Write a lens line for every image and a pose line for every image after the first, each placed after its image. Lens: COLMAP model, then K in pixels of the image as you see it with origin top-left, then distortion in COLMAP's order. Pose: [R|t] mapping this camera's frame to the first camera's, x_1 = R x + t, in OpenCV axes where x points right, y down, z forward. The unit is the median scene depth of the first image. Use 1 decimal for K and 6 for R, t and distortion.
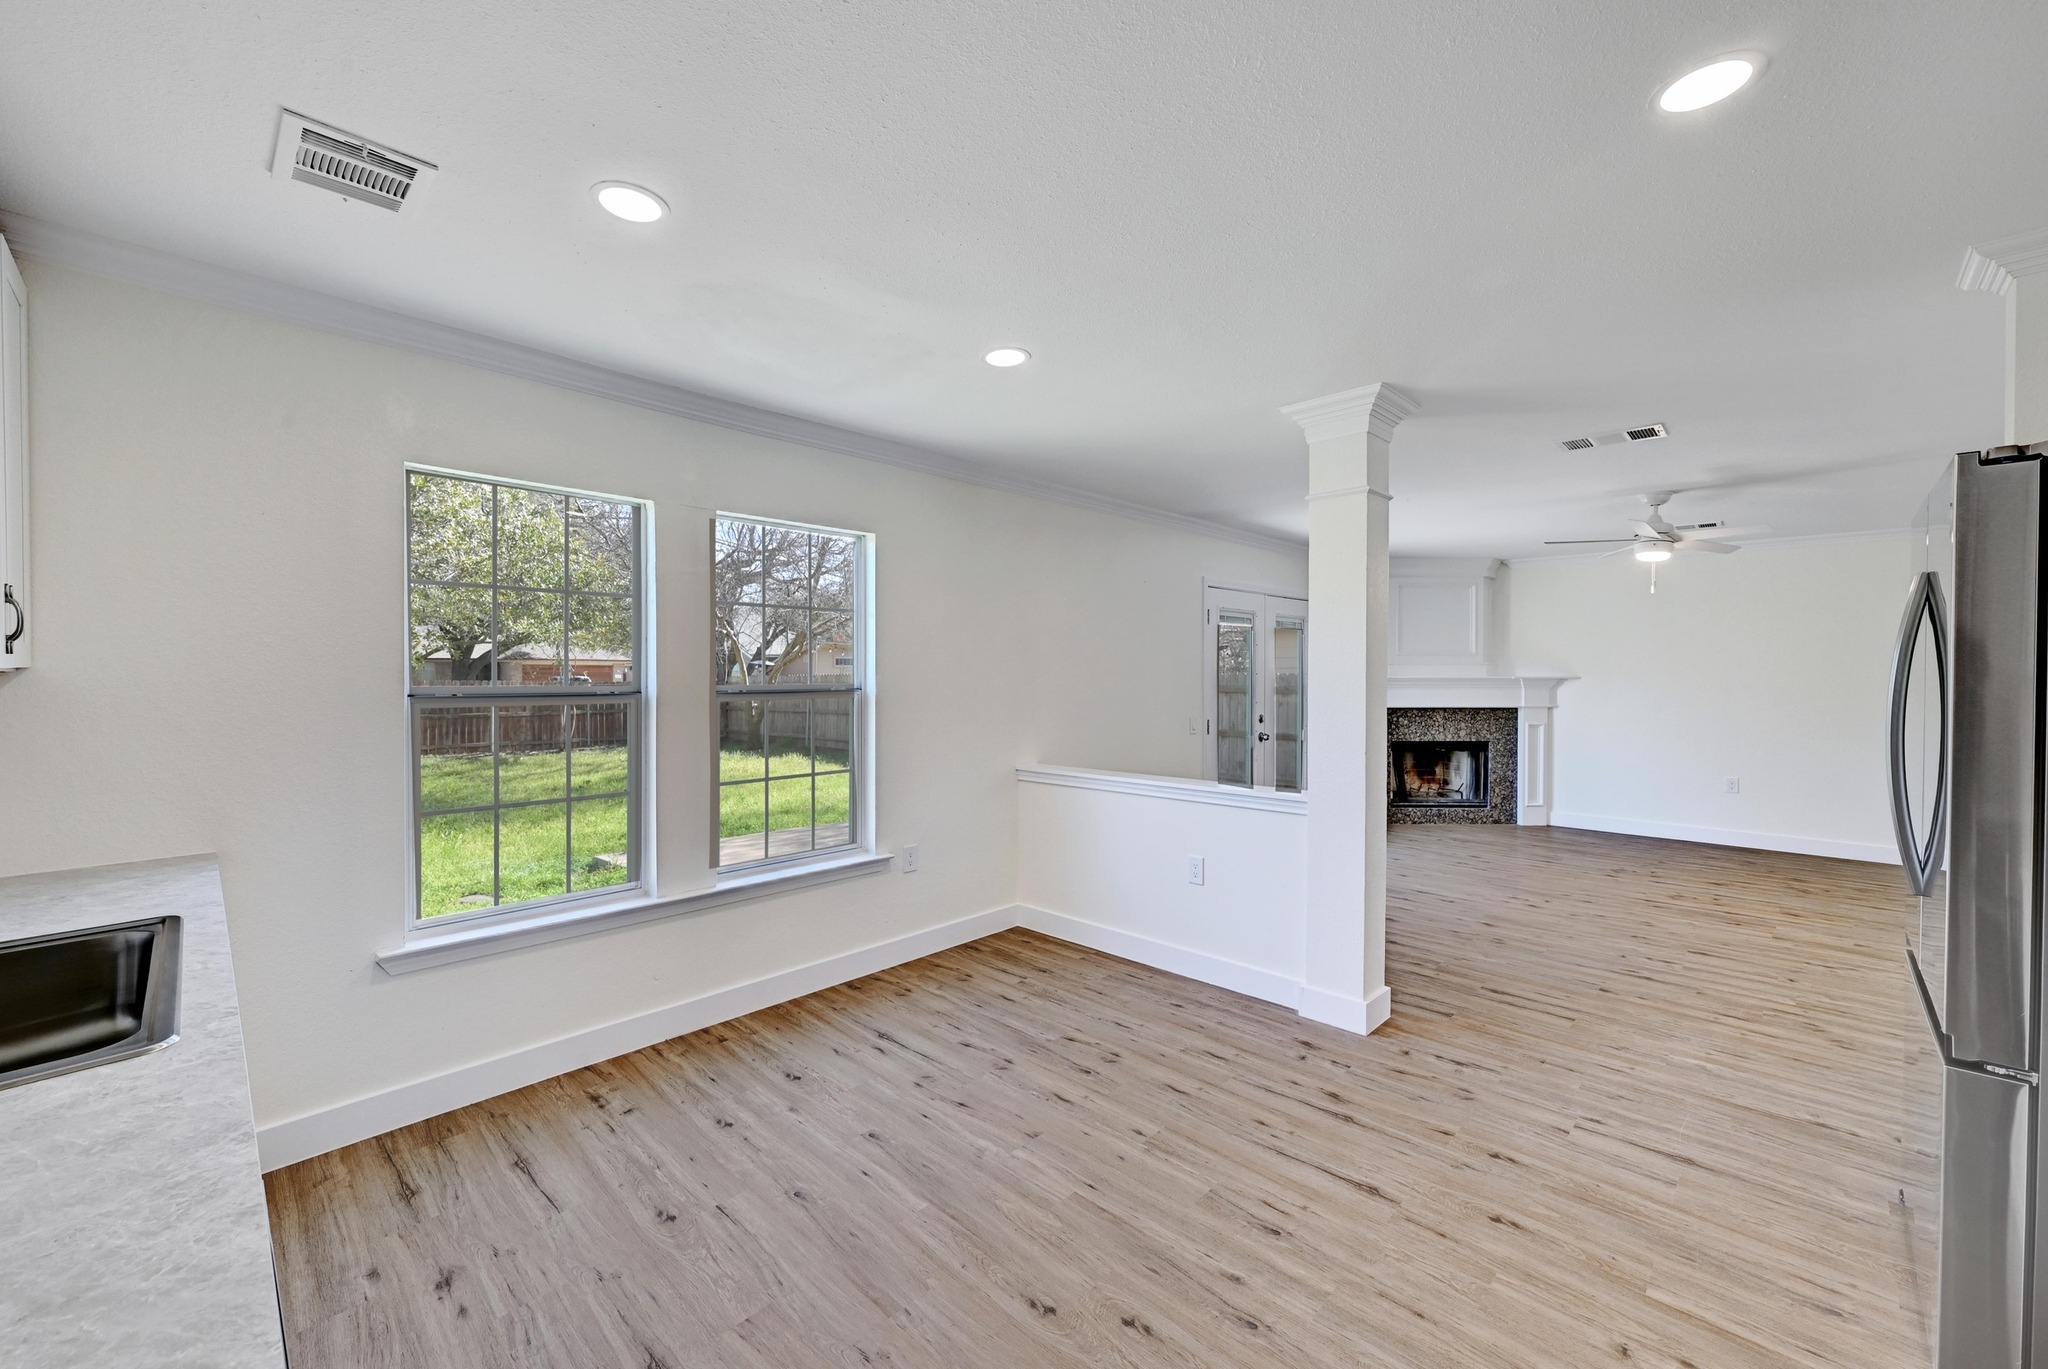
lens RADIAL K [[815.8, 0, 1062.4], [0, 815.8, 676.4], [0, 0, 1]] dist [0.018405, 0.000775]
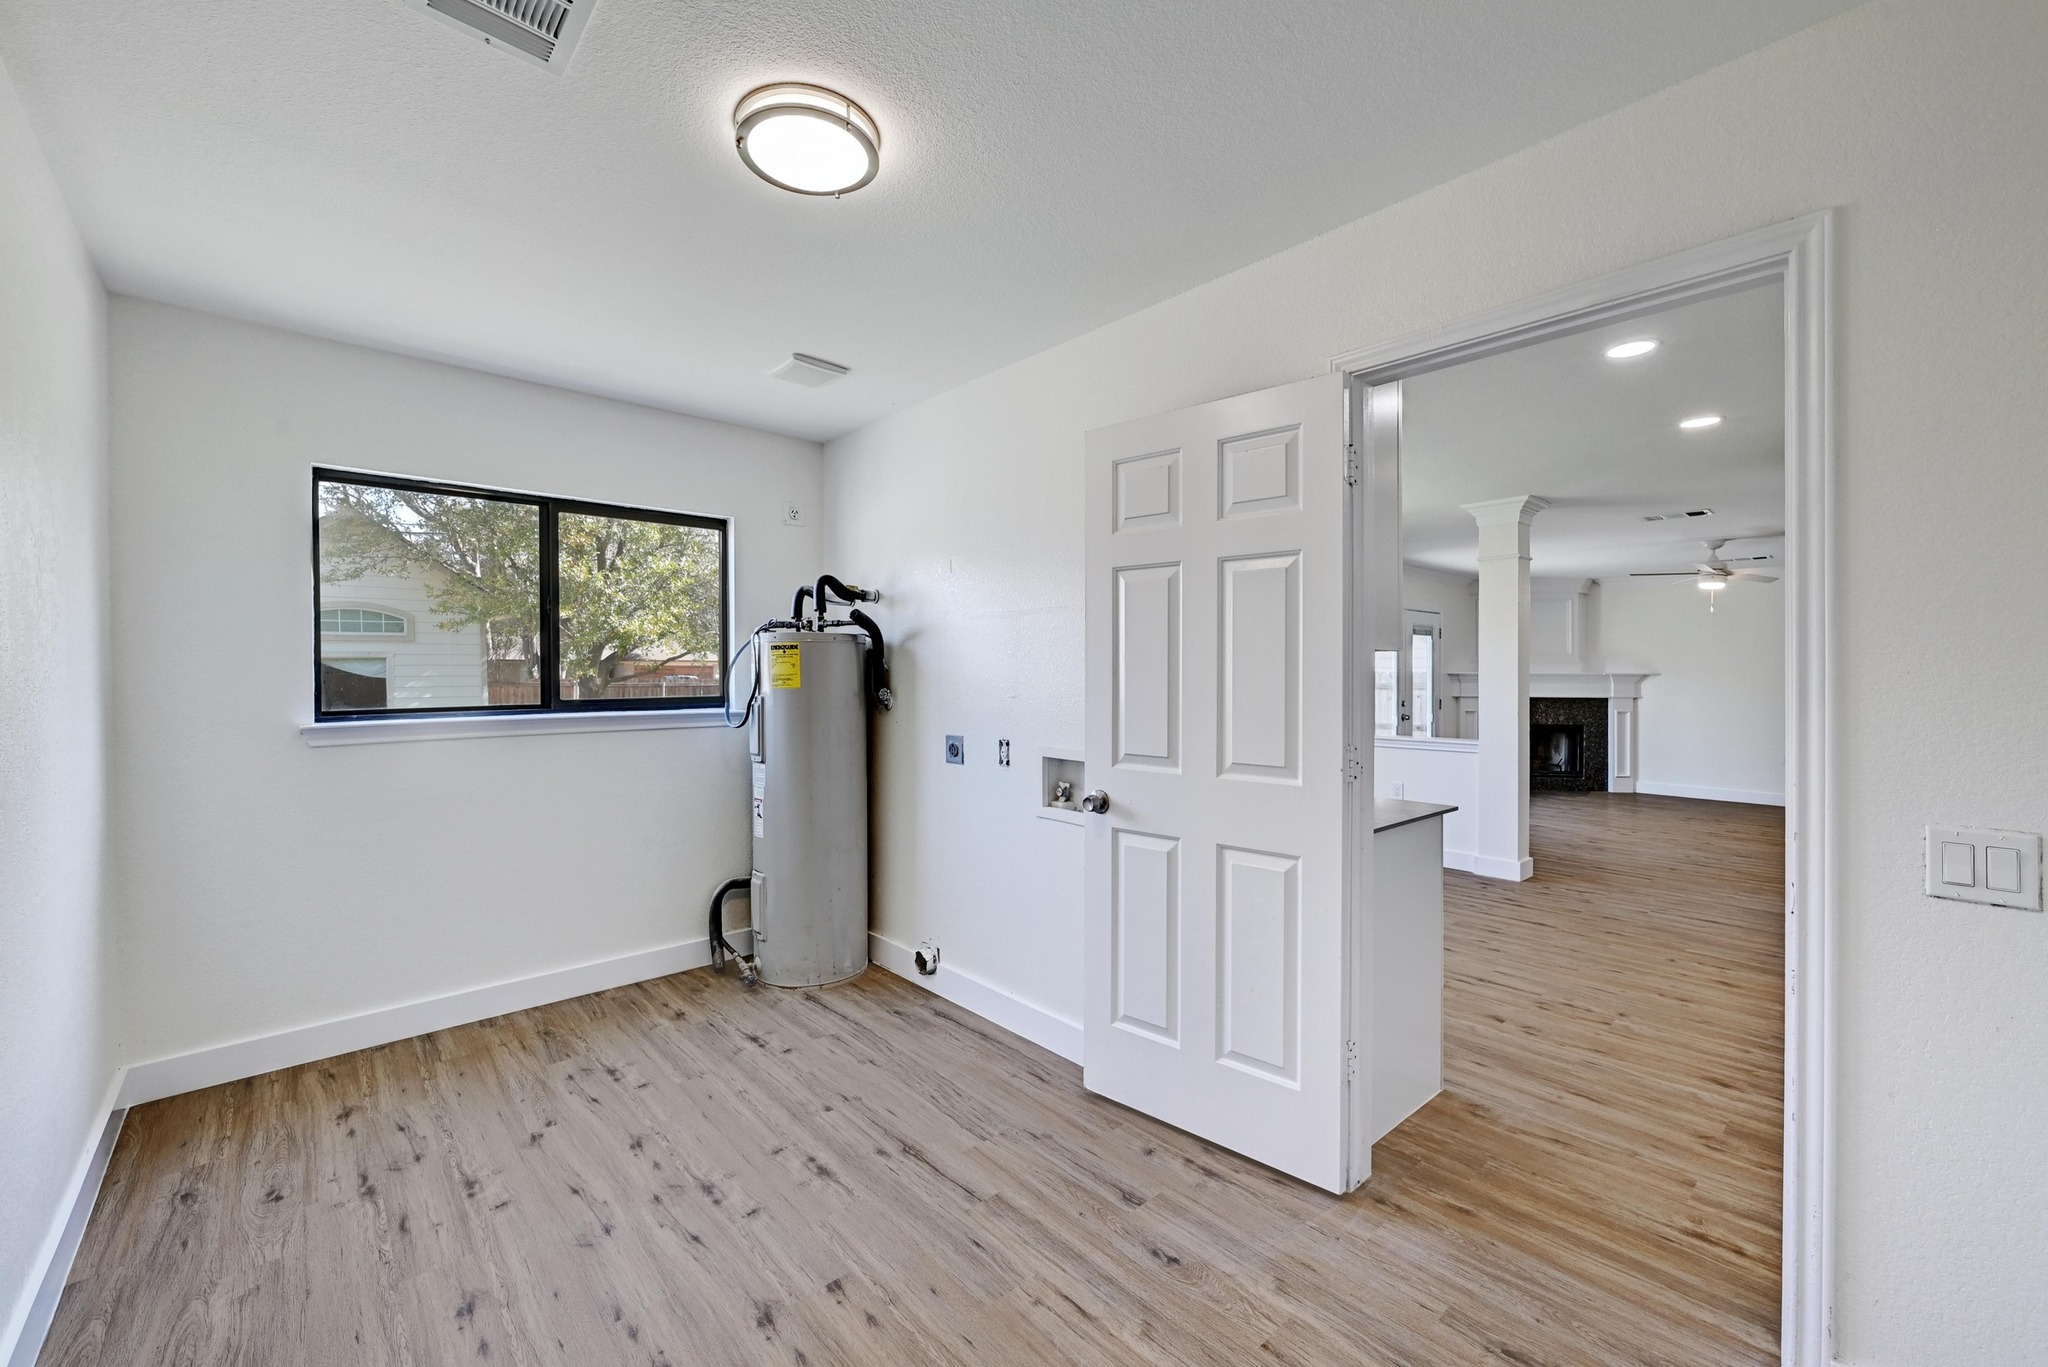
lens RADIAL K [[815.8, 0, 1034.9], [0, 815.8, 662.5], [0, 0, 1]] dist [0.018405, 0.000775]
pose [[0.995622, 0.004373, -0.093364, -0.309869], [-0.006447, 0.999739, -0.021918, 0.026337], [0.093244, 0.022424, 0.995391, -0.520449]]
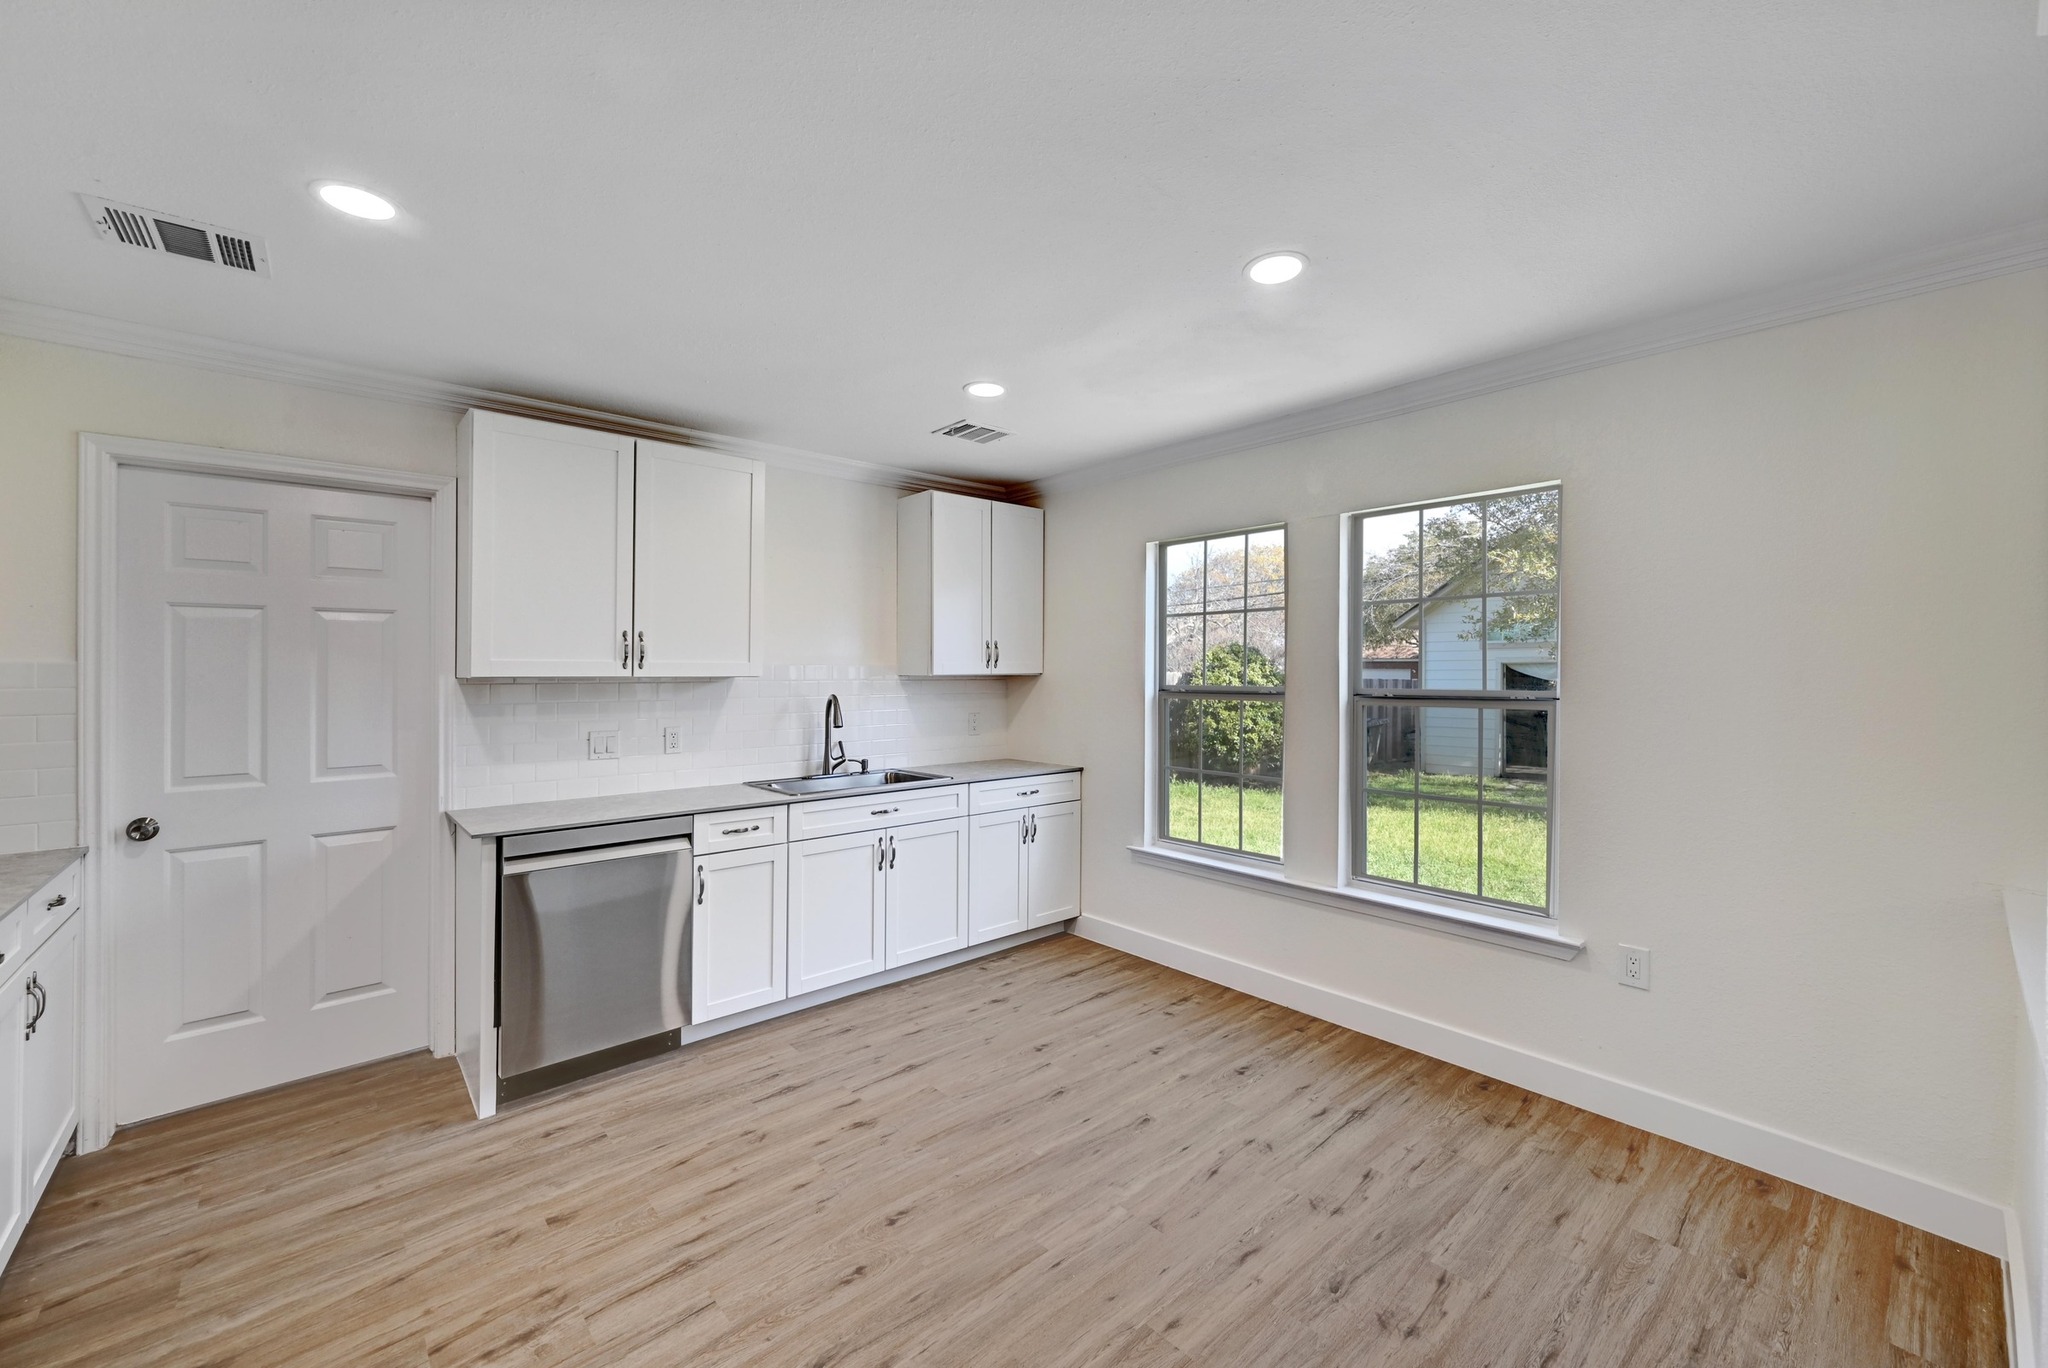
lens RADIAL K [[815.8, 0, 1017.7], [0, 815.8, 681.9], [0, 0, 1]] dist [0.018405, 0.000775]
pose [[-0.119483, 0.008376, -0.992801, 0.449943], [-0.000348, 0.999964, 0.008478, -0.003747], [0.992836, 0.001359, -0.119476, 0.528412]]
